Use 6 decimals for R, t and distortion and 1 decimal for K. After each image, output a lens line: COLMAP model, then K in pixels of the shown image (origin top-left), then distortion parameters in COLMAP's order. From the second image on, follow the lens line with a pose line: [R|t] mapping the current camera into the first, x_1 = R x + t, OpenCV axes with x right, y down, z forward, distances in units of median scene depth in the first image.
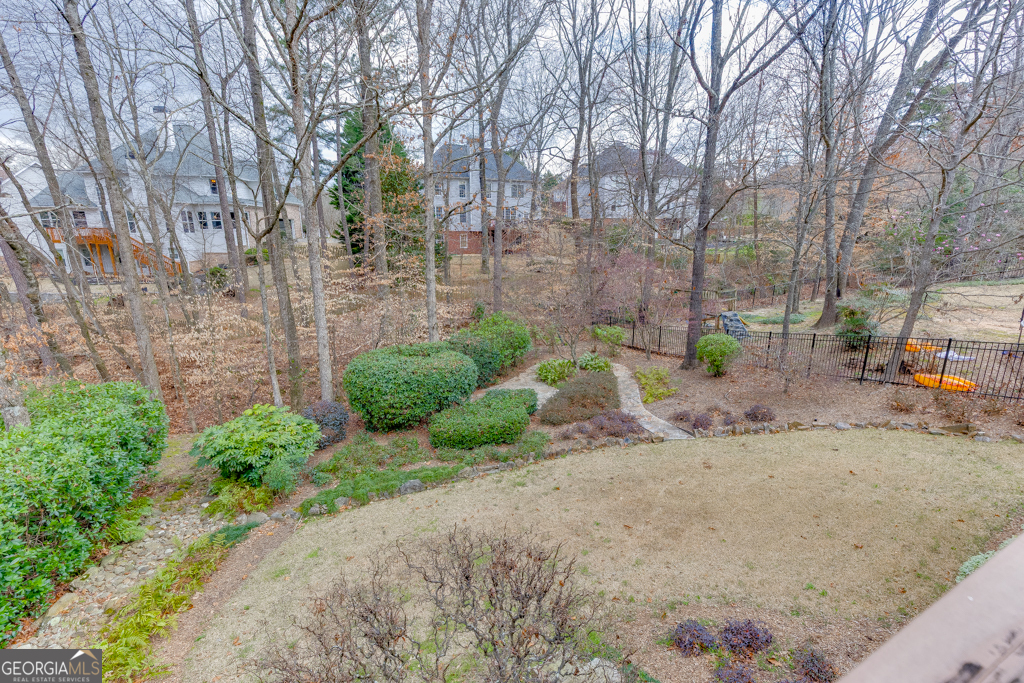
lens RADIAL K [[458.5, 0, 517.8], [0, 458.5, 343.1], [0, 0, 1]] dist [0.006042, 0.000291]
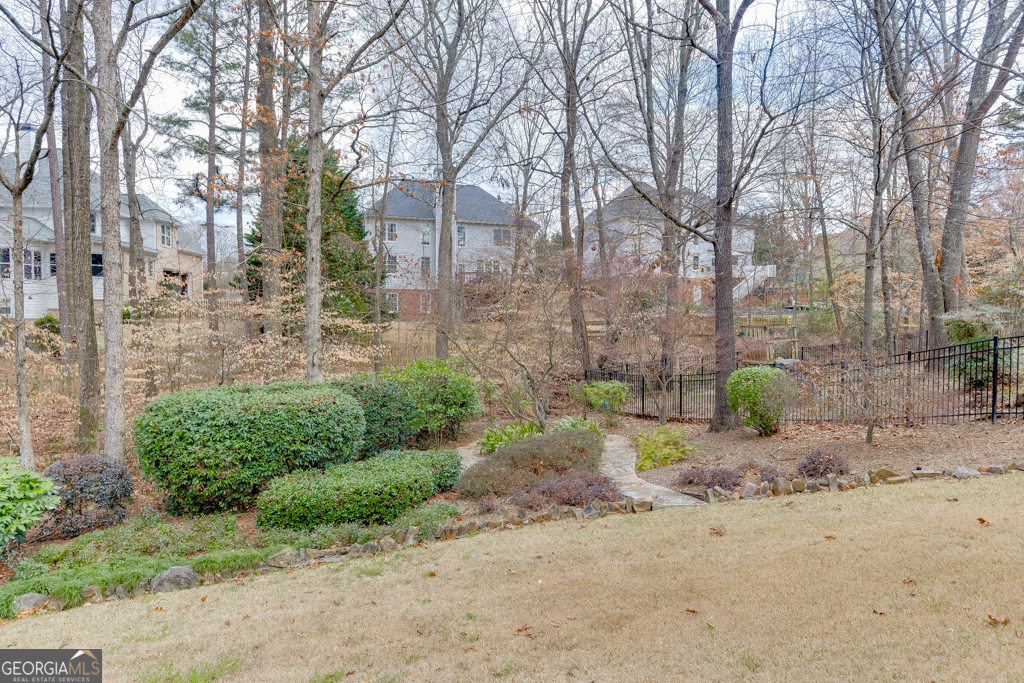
lens RADIAL K [[633.4, 0, 519.4], [0, 633.4, 341.6], [0, 0, 1]] dist [-0.002526, -0.002282]
pose [[0.999903, -0.001852, -0.013820, 0.137197], [-0.001107, 0.977464, -0.211098, 0.145596], [0.013899, 0.211092, 0.977367, 0.163722]]
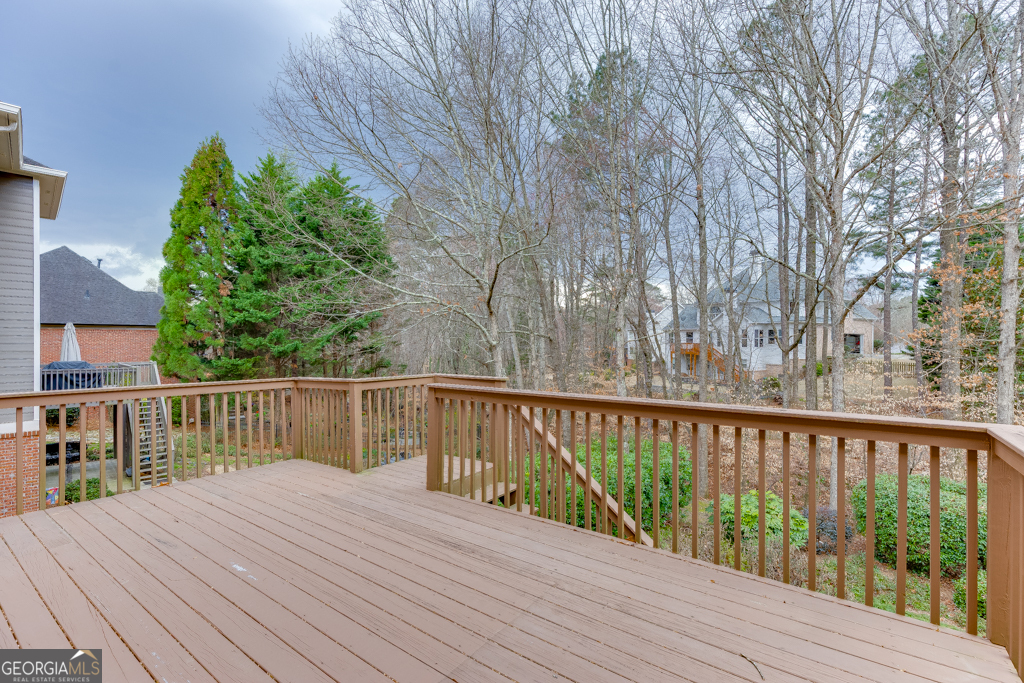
lens RADIAL K [[458.5, 0, 517.8], [0, 458.5, 343.1], [0, 0, 1]] dist [0.006042, 0.000291]
pose [[0.436843, -0.001559, -0.899536, 0.189287], [-0.217354, 0.970184, -0.107236, 0.028488], [0.872883, 0.242363, 0.423479, -0.116761]]
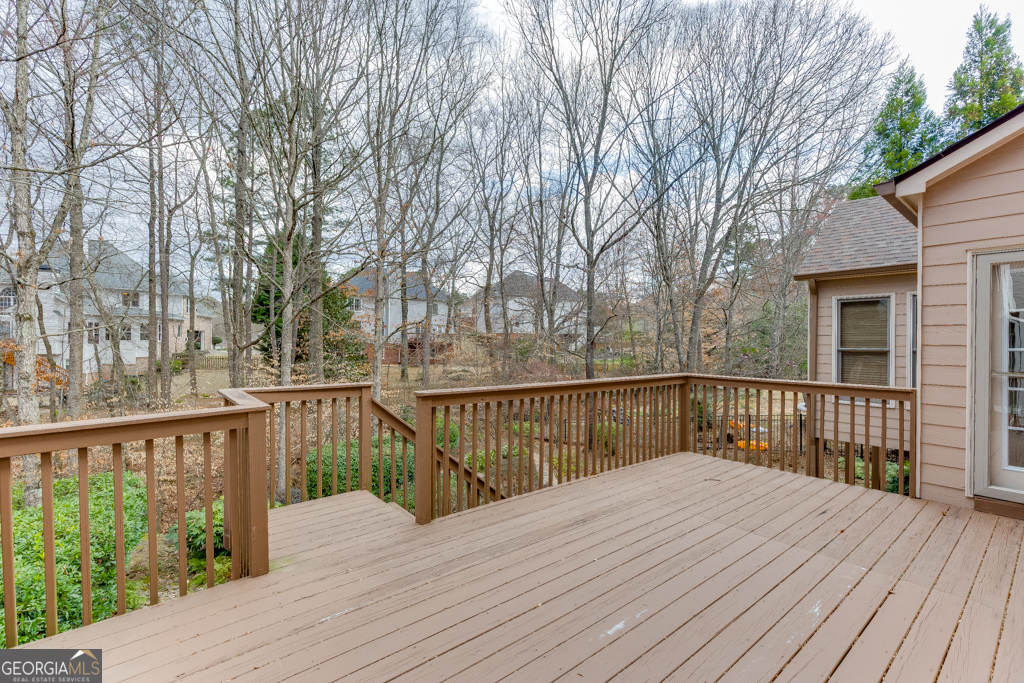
lens RADIAL K [[458.5, 0, 517.8], [0, 458.5, 343.1], [0, 0, 1]] dist [0.006042, 0.000291]
pose [[0.978666, 0.005717, 0.205378, -0.093985], [0.043532, 0.971148, -0.234469, 0.066501], [-0.200792, 0.238408, 0.950181, -0.272054]]
